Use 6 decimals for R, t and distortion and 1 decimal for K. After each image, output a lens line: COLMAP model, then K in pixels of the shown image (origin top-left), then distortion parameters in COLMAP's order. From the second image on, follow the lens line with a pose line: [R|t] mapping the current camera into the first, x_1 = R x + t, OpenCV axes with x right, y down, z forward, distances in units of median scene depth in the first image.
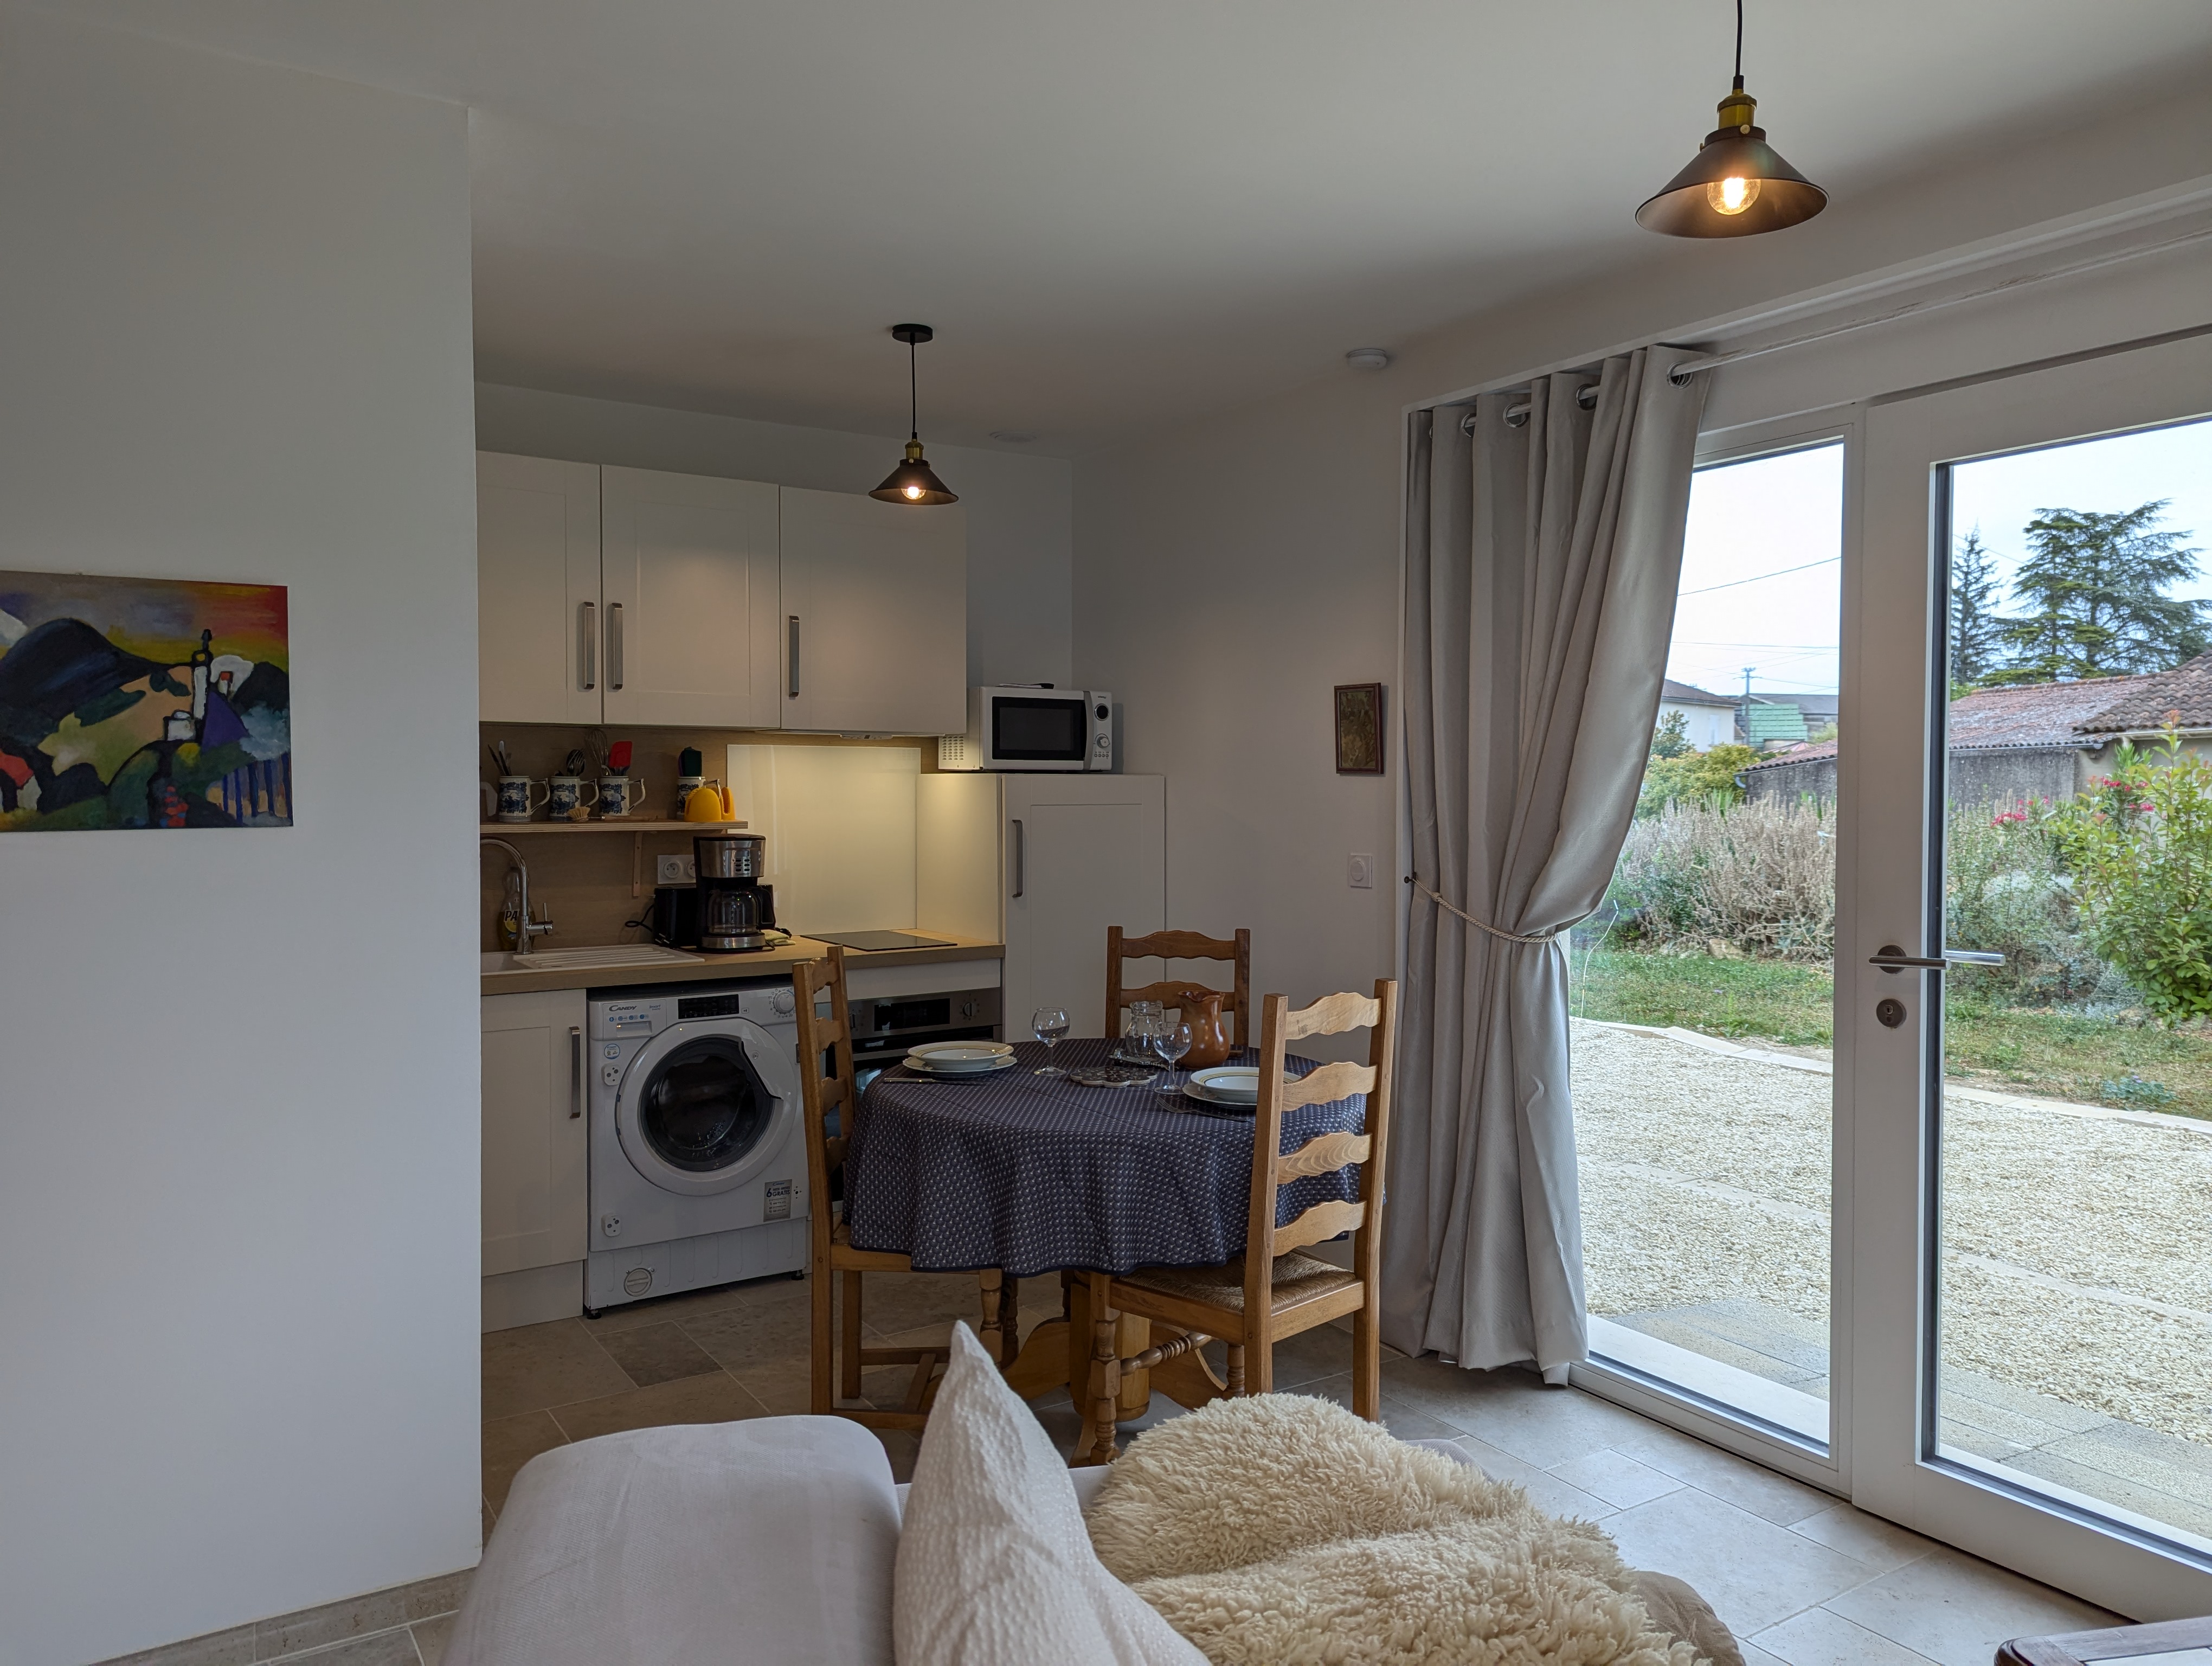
lens RADIAL K [[1555.6, 0, 1115.1], [0, 1555.6, 831.5], [0, 0, 1]] dist [0.081021, -0.089568]
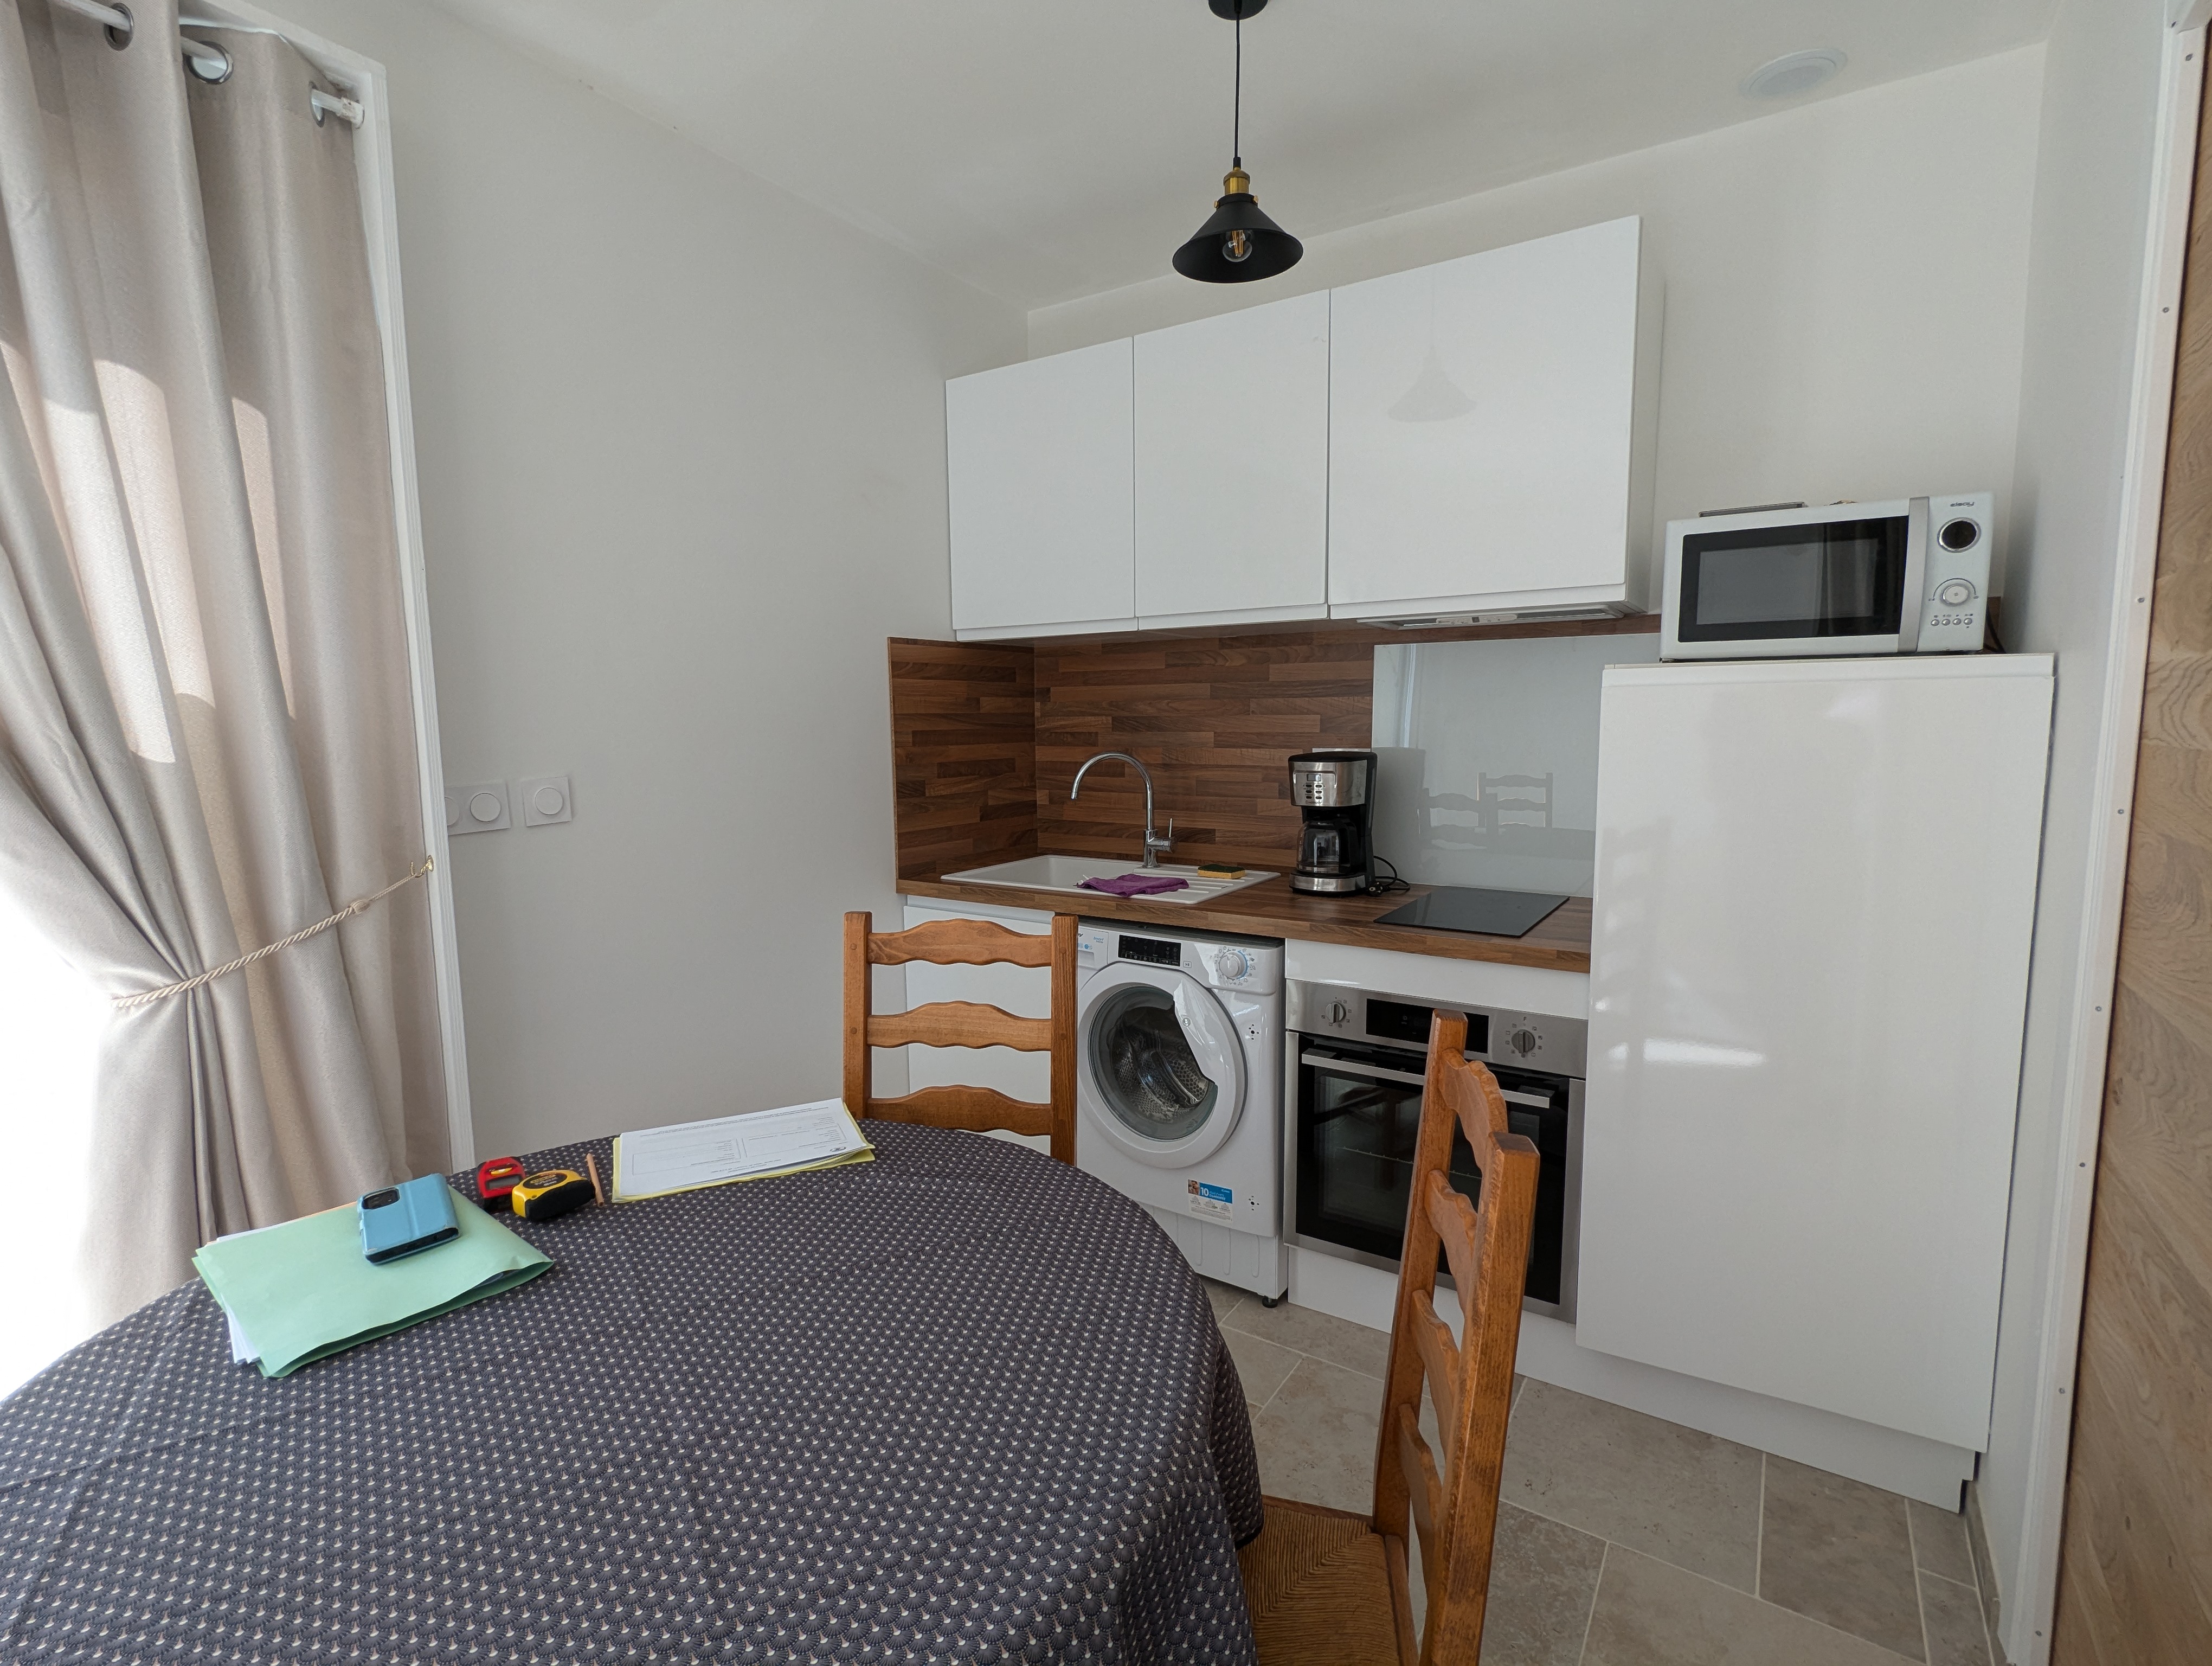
lens RADIAL K [[1049.7, 0, 1107.5], [0, 1049.7, 840.3], [0, 0, 1]] dist [0.000670, -0.000707]
pose [[0.398832, 0.090150, -0.912582, 0.266742], [-0.041613, 0.995910, 0.080195, 0.008099], [0.916079, 0.005991, 0.400952, 0.812125]]
